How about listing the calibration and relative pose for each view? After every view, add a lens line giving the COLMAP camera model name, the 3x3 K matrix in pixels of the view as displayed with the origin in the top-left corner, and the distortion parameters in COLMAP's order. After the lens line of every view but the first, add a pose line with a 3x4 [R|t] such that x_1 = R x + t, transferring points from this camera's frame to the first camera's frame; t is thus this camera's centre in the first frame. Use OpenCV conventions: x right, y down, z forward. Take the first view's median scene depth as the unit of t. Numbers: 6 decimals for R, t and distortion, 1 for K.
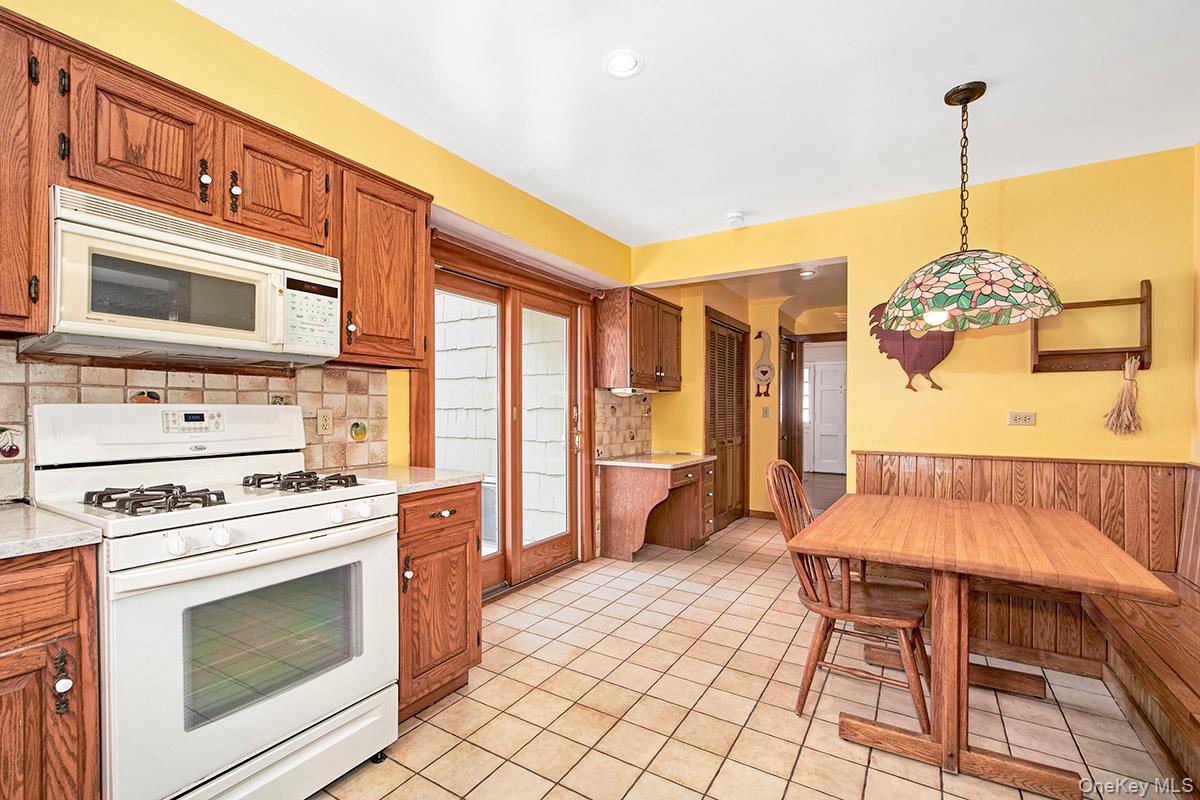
lens RADIAL K [[522.1, 0, 601.9], [0, 522.1, 409.8], [0, 0, 1]] dist [0.001267, -0.003545]
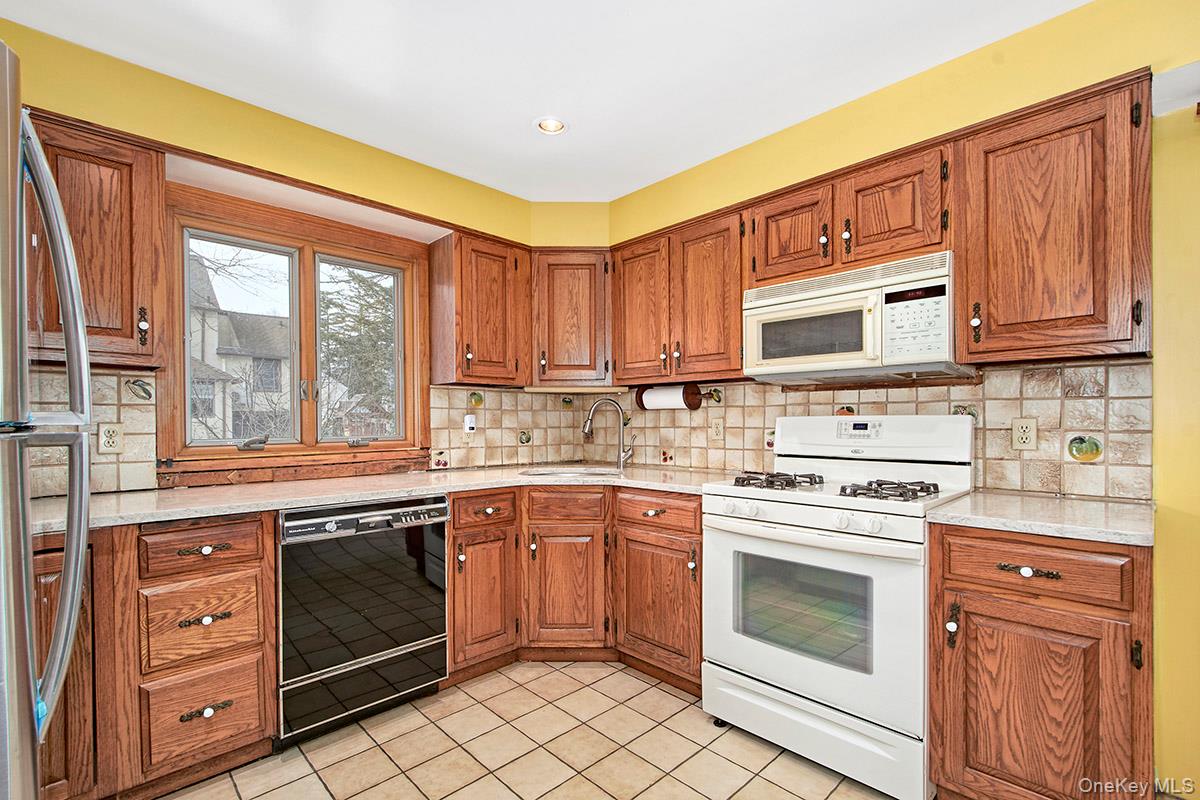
lens RADIAL K [[522.1, 0, 610.2], [0, 522.1, 424.7], [0, 0, 1]] dist [0.001267, -0.003545]
pose [[-0.230797, 0.005864, -0.972984, 0.534039], [0.001758, 0.999983, 0.005610, 0.002678], [0.973000, -0.000416, -0.230804, 0.690841]]
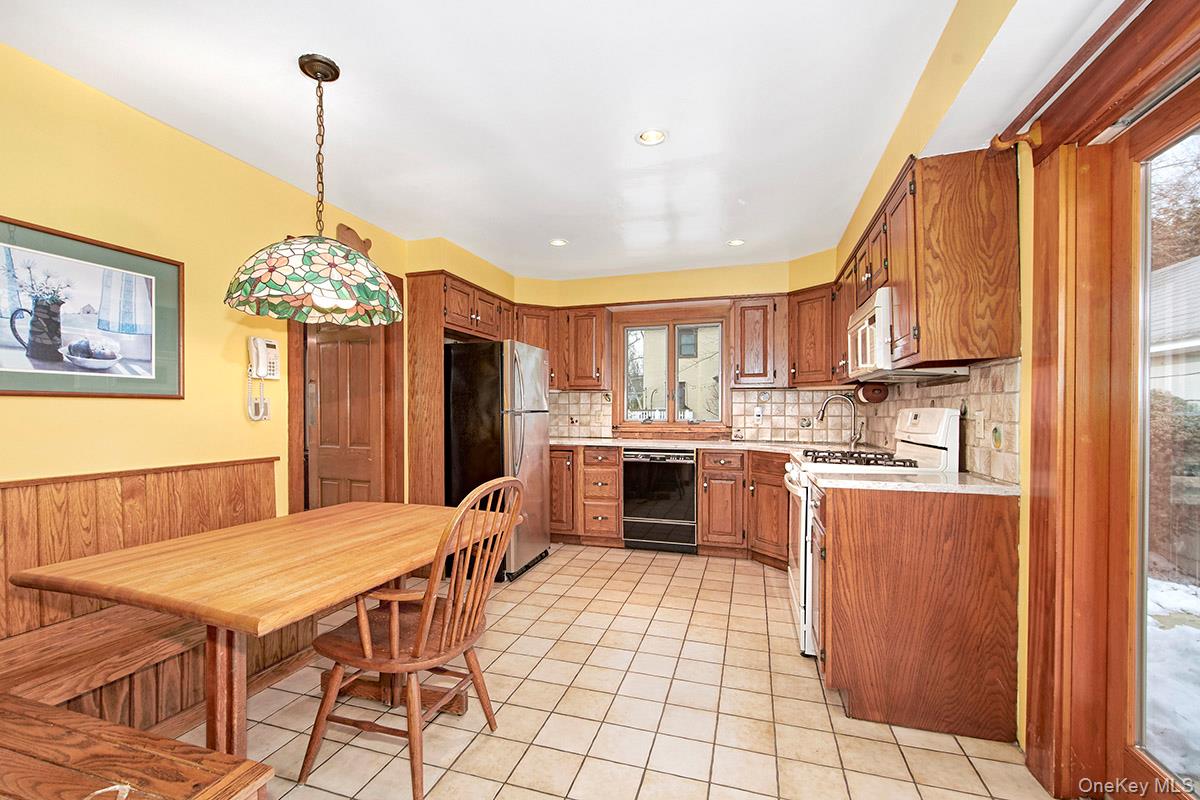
lens RADIAL K [[522.1, 0, 591.7], [0, 522.1, 407.2], [0, 0, 1]] dist [0.001267, -0.003545]
pose [[-0.965716, -0.004358, -0.259563, 0.493782], [-0.003552, 0.999987, -0.003575, -0.005870], [0.259575, -0.002531, -0.965720, 2.140241]]
